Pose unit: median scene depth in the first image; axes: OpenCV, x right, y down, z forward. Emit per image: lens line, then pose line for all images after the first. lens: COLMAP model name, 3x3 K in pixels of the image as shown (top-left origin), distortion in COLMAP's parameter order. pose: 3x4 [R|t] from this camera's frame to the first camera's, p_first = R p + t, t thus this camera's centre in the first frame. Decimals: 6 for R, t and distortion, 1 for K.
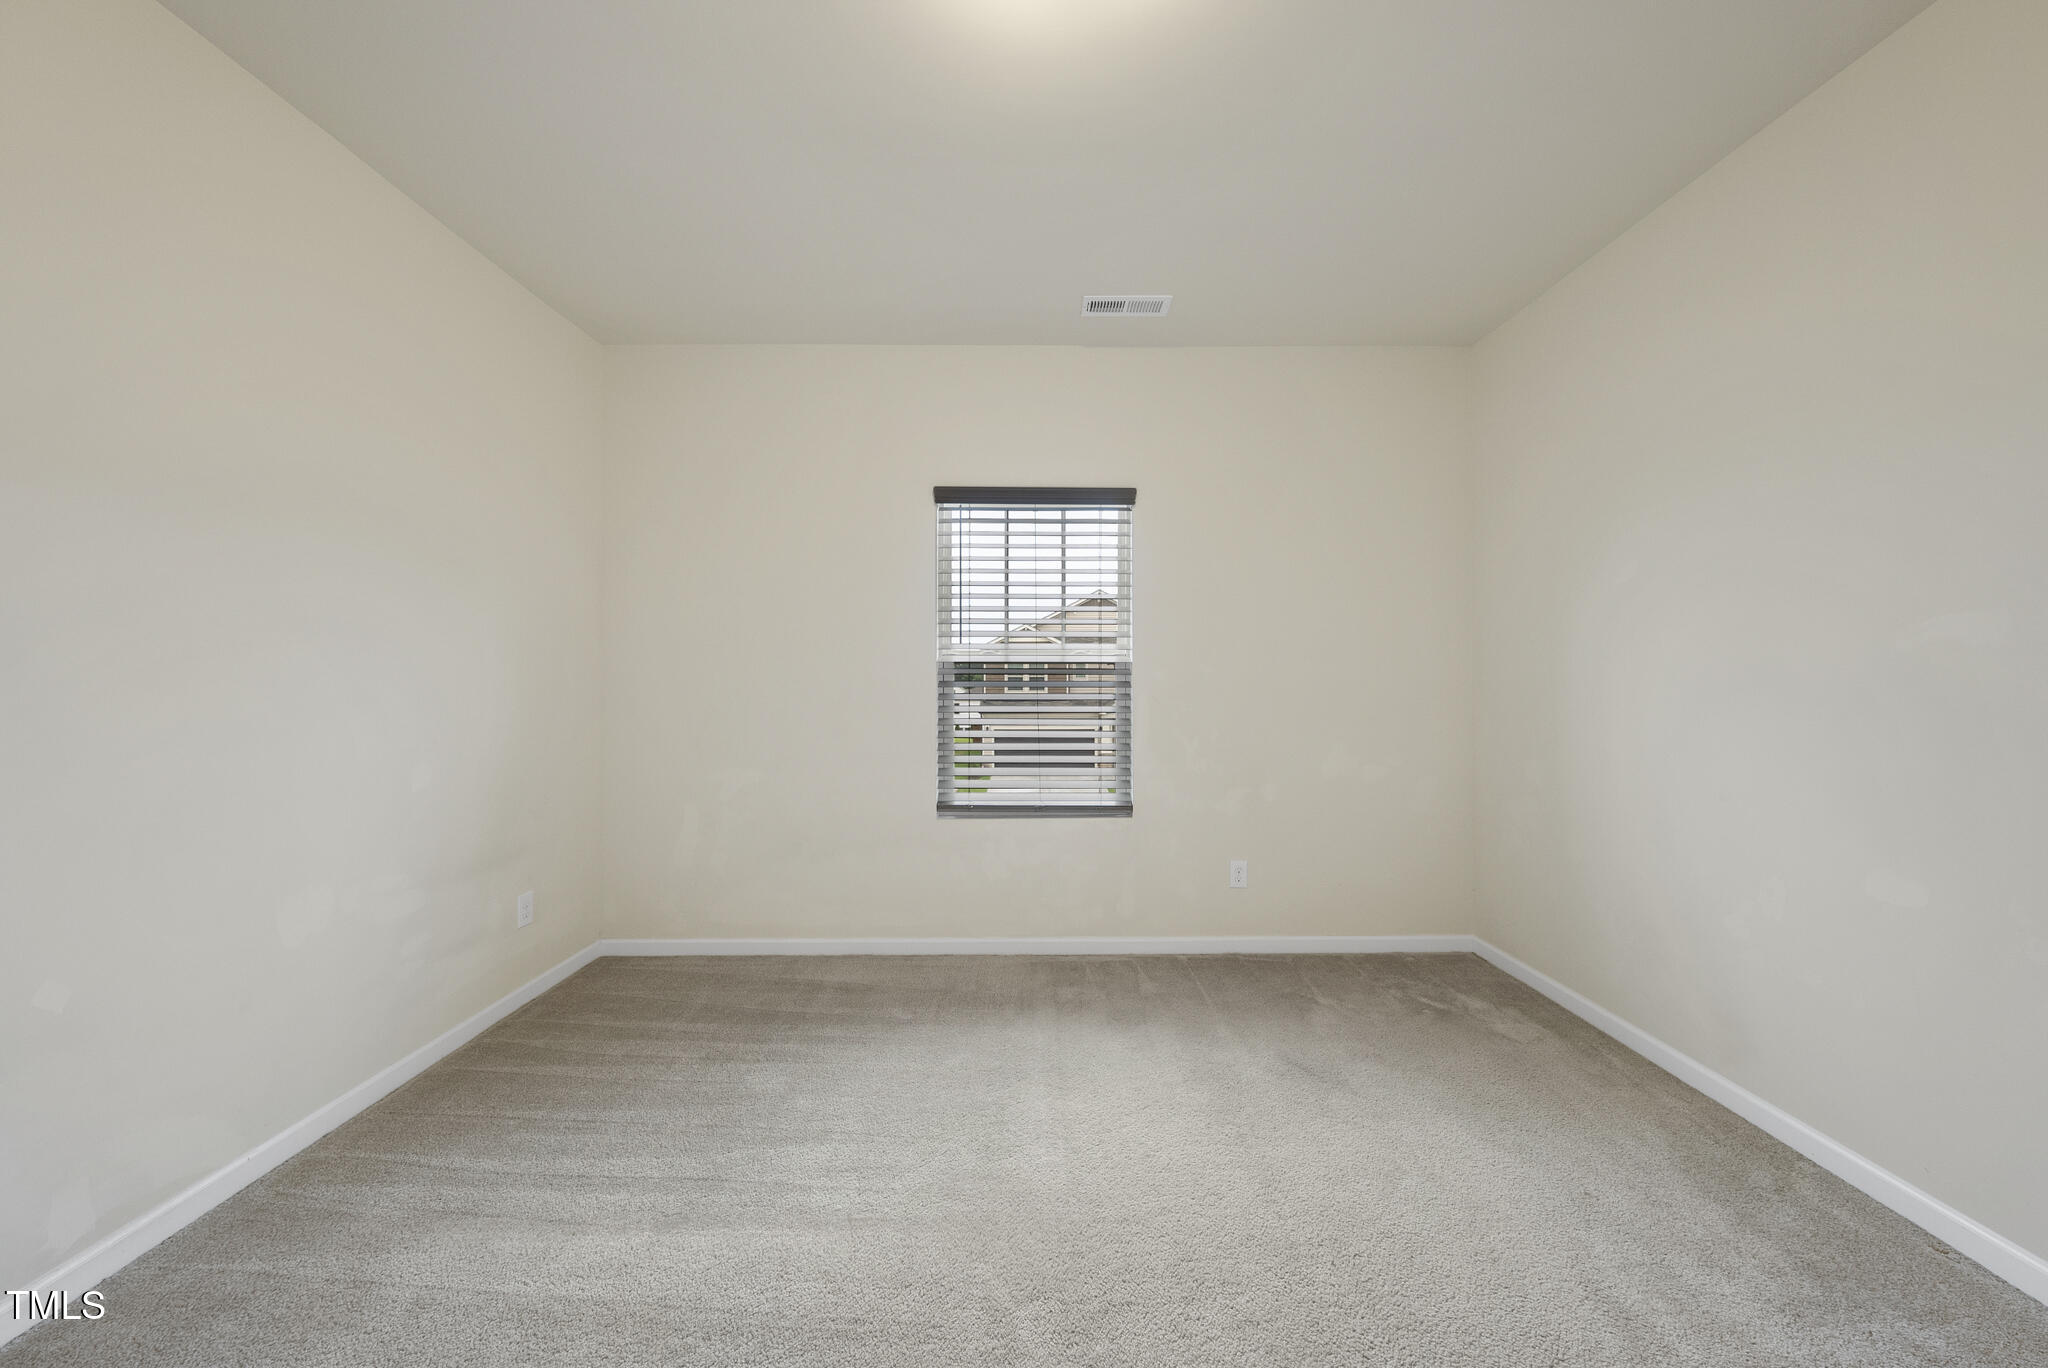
lens RADIAL K [[767.8, 0, 1022.9], [0, 767.8, 678.6], [0, 0, 1]] dist [0.041043, 0.000010]
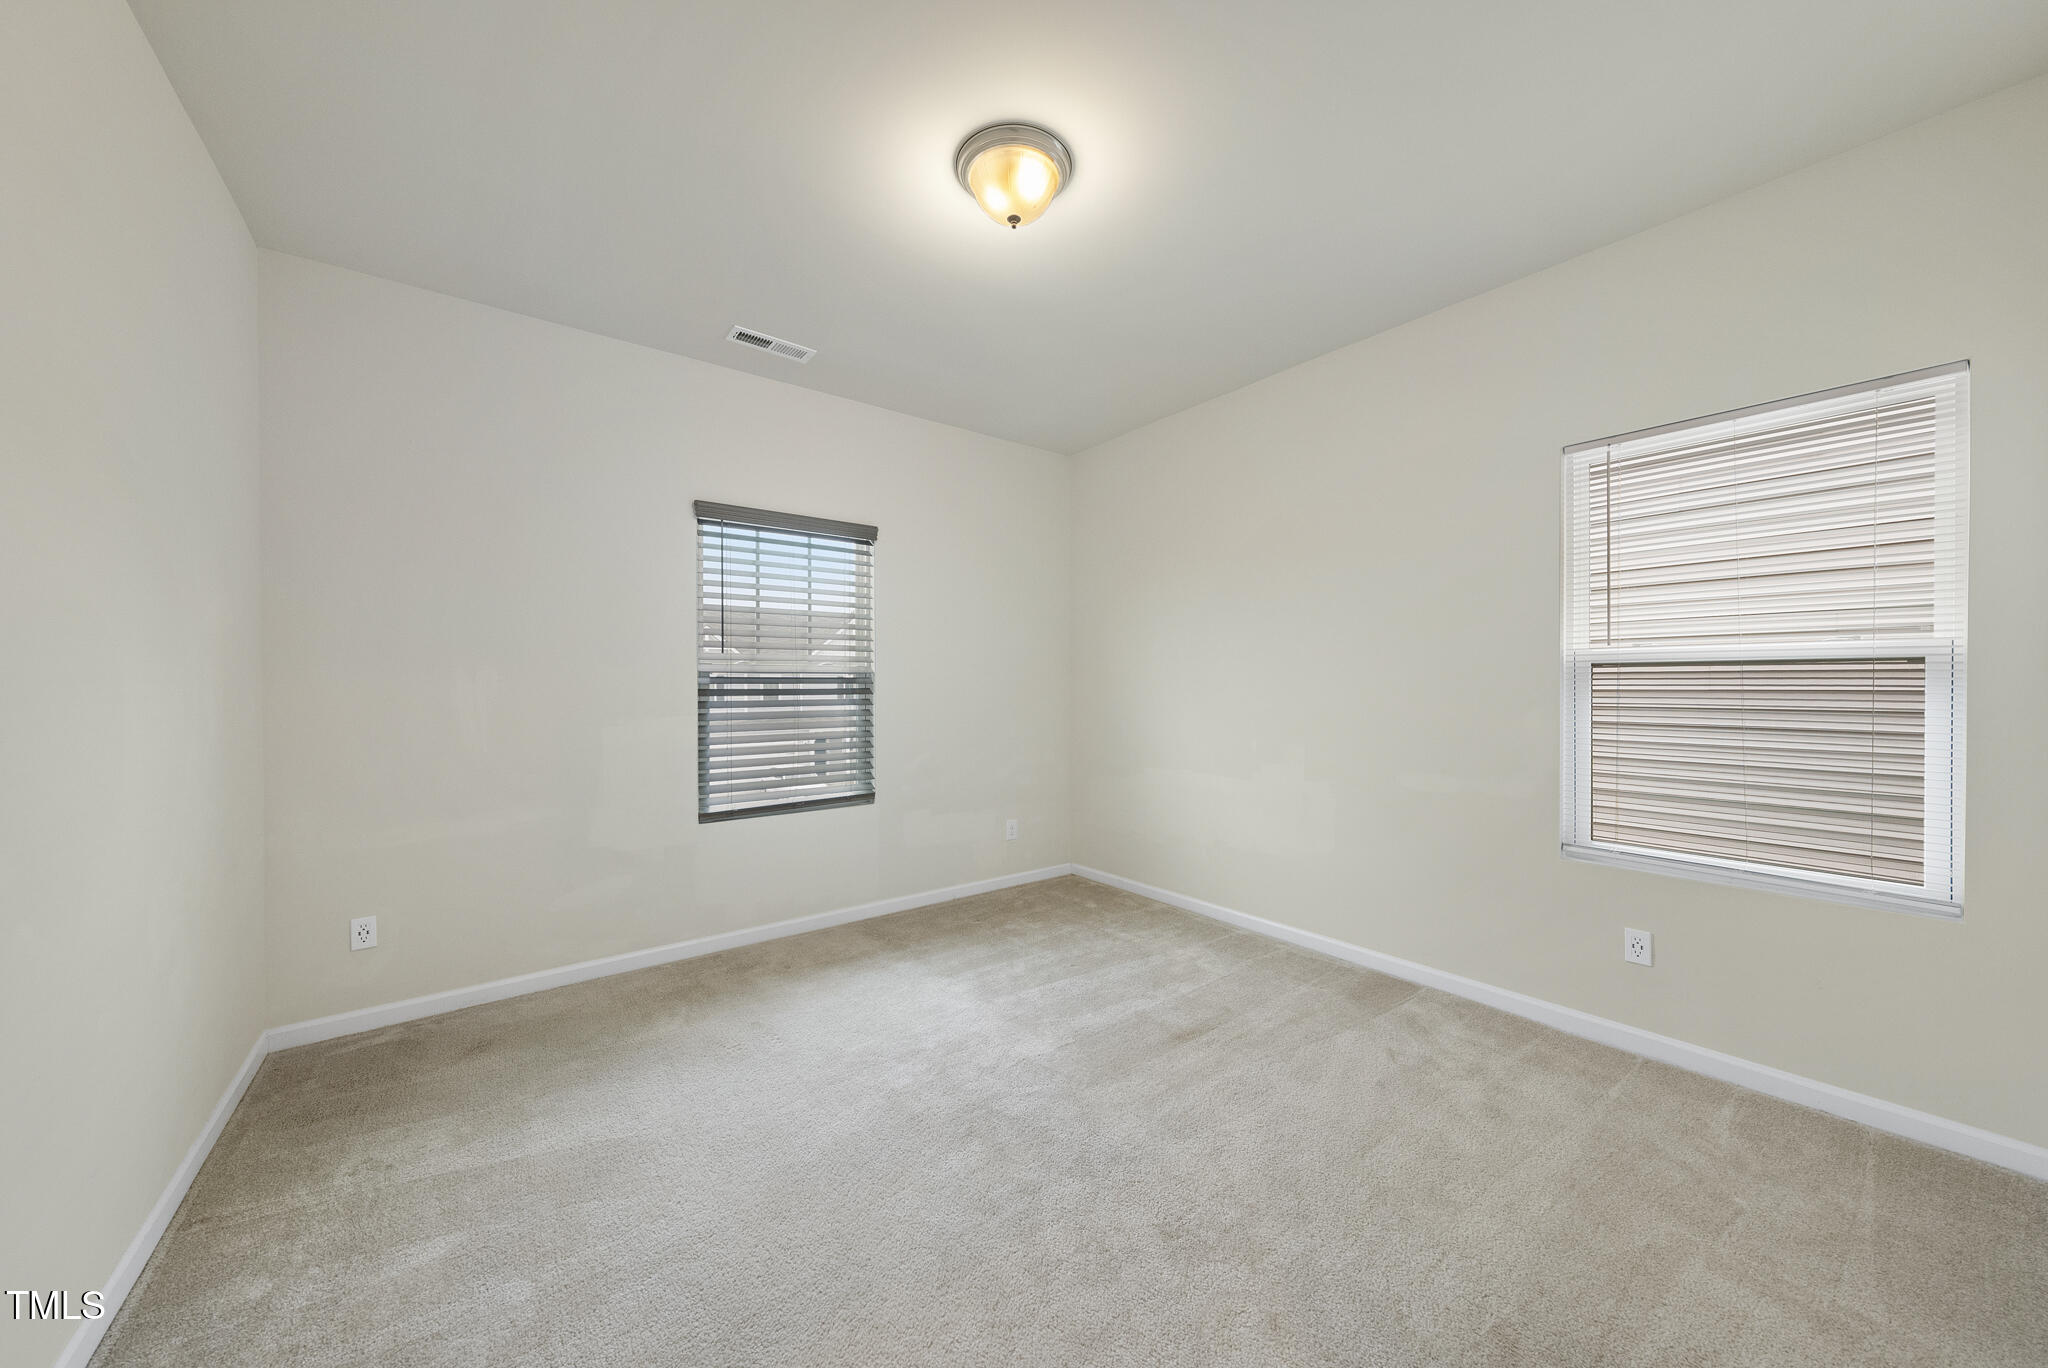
lens RADIAL K [[710.0, 0, 1024.0], [0, 710.0, 684.0], [0, 0, 1]] dist [-0.001922, -0.000075]
pose [[0.793292, 0.001639, 0.608839, -0.333520], [0.001054, 0.999991, -0.004065, 0.000734], [-0.608840, 0.003867, 0.793284, -0.008434]]
